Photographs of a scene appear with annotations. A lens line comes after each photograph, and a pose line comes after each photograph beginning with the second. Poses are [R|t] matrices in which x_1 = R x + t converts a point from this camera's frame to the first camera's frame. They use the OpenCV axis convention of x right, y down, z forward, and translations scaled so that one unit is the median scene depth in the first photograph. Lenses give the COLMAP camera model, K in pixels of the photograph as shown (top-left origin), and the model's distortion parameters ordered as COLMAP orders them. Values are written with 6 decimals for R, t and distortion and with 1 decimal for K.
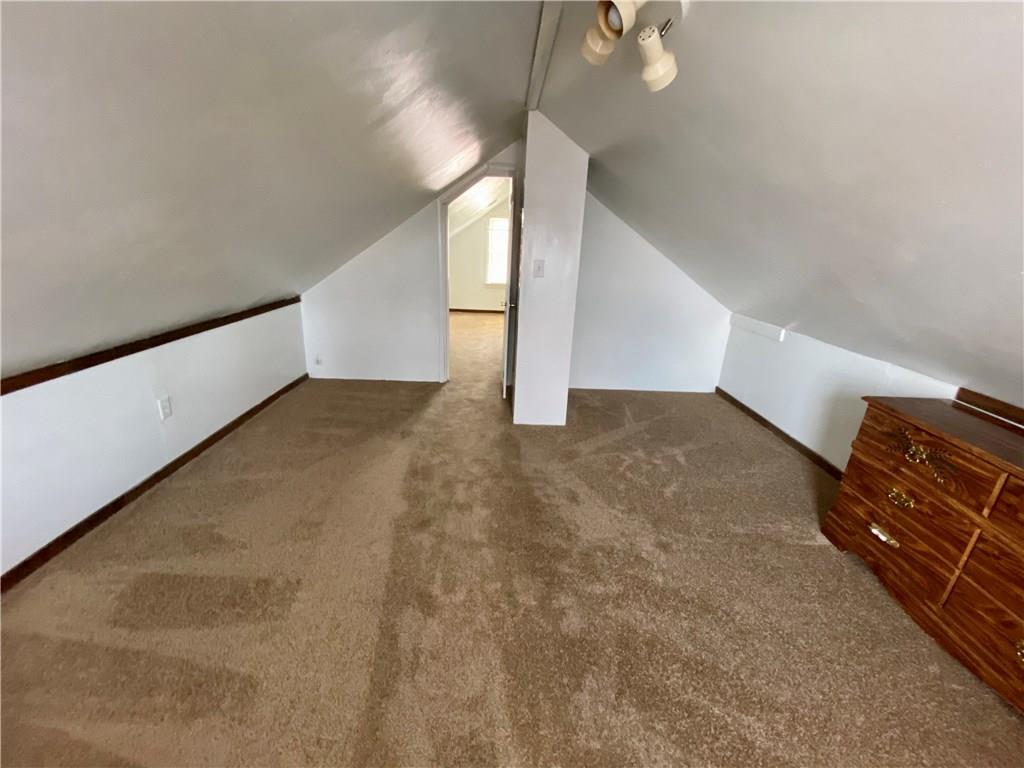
lens RADIAL K [[421.5, 0, 508.6], [0, 421.5, 384.7], [0, 0, 1]] dist [0.016589, -0.003192]
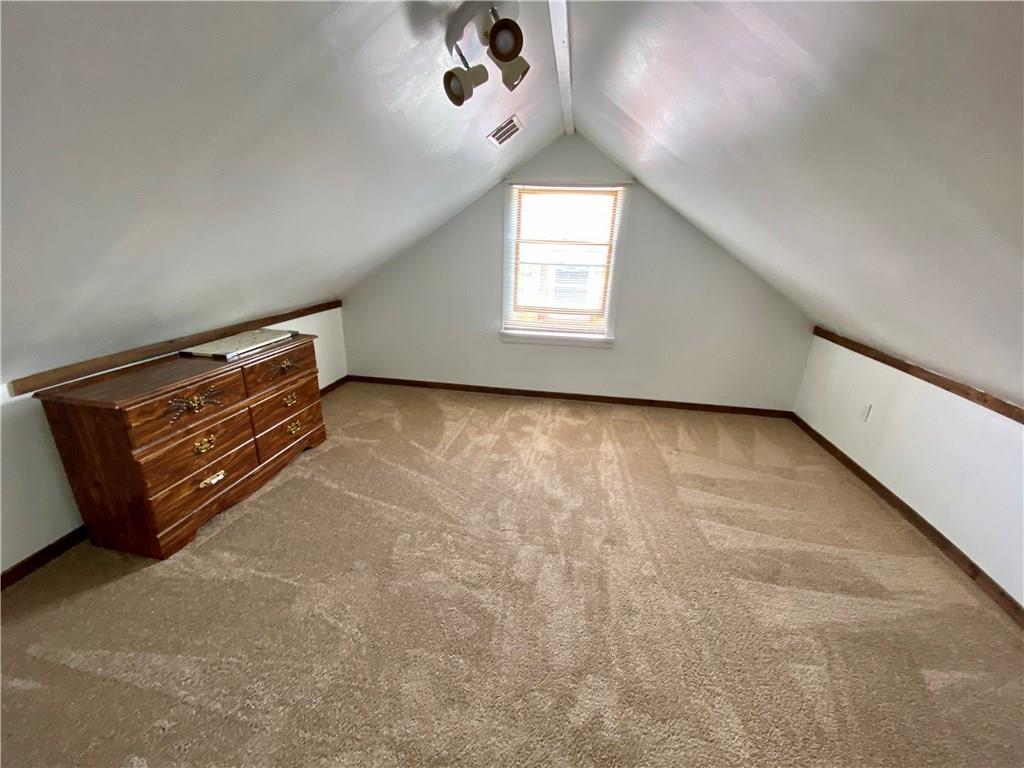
lens RADIAL K [[421.5, 0, 507.7], [0, 421.5, 384.0], [0, 0, 1]] dist [0.016589, -0.003192]
pose [[-0.985403, -0.114640, 0.125853, -0.007619], [-0.011283, 0.781627, 0.623645, -0.557664], [-0.169865, 0.613121, -0.771511, 1.576982]]
